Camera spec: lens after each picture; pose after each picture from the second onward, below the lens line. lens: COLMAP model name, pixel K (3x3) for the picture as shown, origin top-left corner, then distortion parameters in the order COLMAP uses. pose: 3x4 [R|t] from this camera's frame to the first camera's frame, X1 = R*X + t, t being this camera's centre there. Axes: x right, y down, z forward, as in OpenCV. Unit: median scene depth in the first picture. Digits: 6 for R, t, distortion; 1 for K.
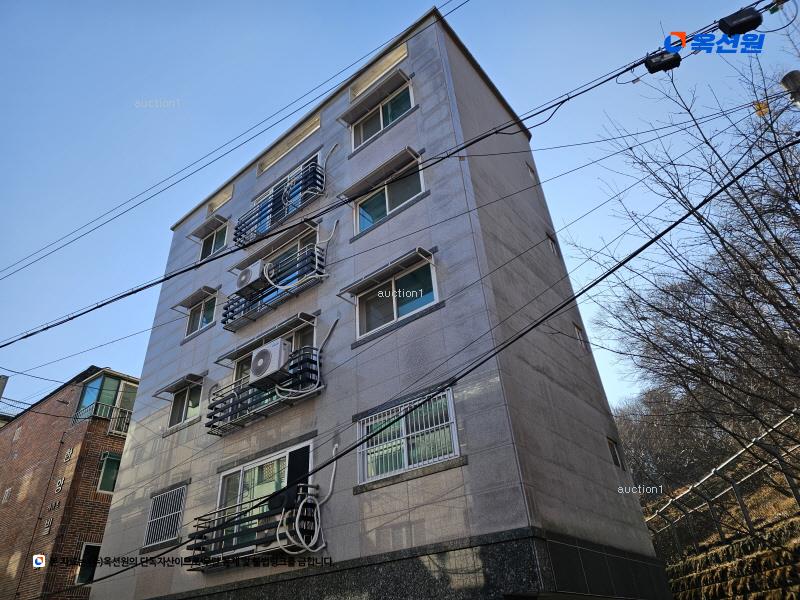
lens RADIAL K [[533.3, 0, 382.2], [0, 533.3, 298.7], [0, 0, 1]] dist [0.081564, -0.071750]
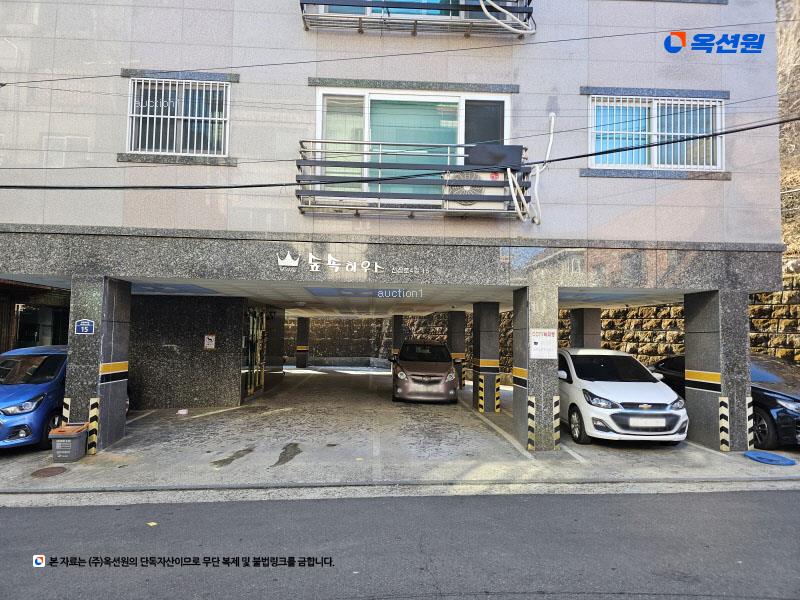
lens RADIAL K [[556.0, 0, 396.5], [0, 556.0, 303.0], [0, 0, 1]] dist [0.082634, -0.084658]
pose [[0.728784, 0.100932, 0.677264, -0.759316], [-0.419417, 0.847622, 0.325002, 0.313309], [-0.541260, -0.520913, 0.660066, 0.374035]]
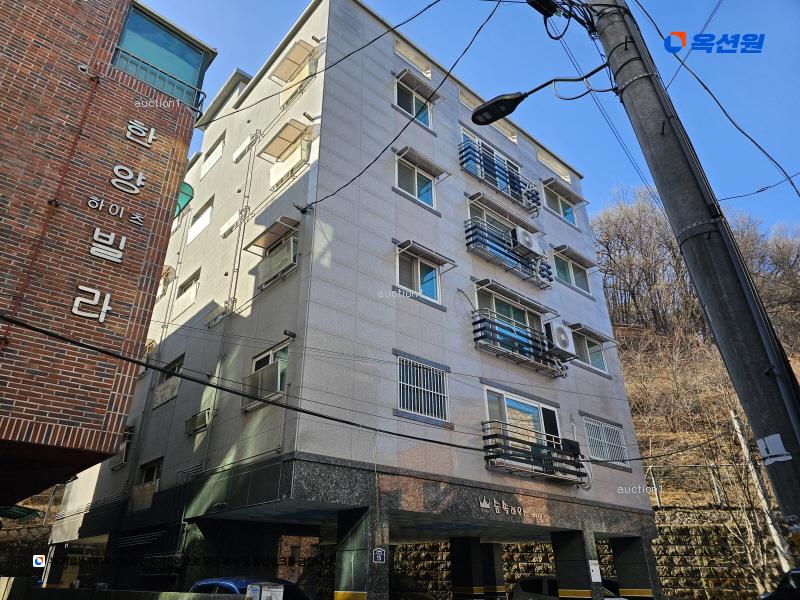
lens RADIAL K [[533.3, 0, 382.2], [0, 533.3, 298.7], [0, 0, 1]] dist [0.081564, -0.071750]
pose [[0.153562, 0.493713, 0.855959, -1.472435], [-0.554713, 0.759935, -0.338809, 0.740791], [-0.817748, -0.422784, 0.390566, 0.918717]]
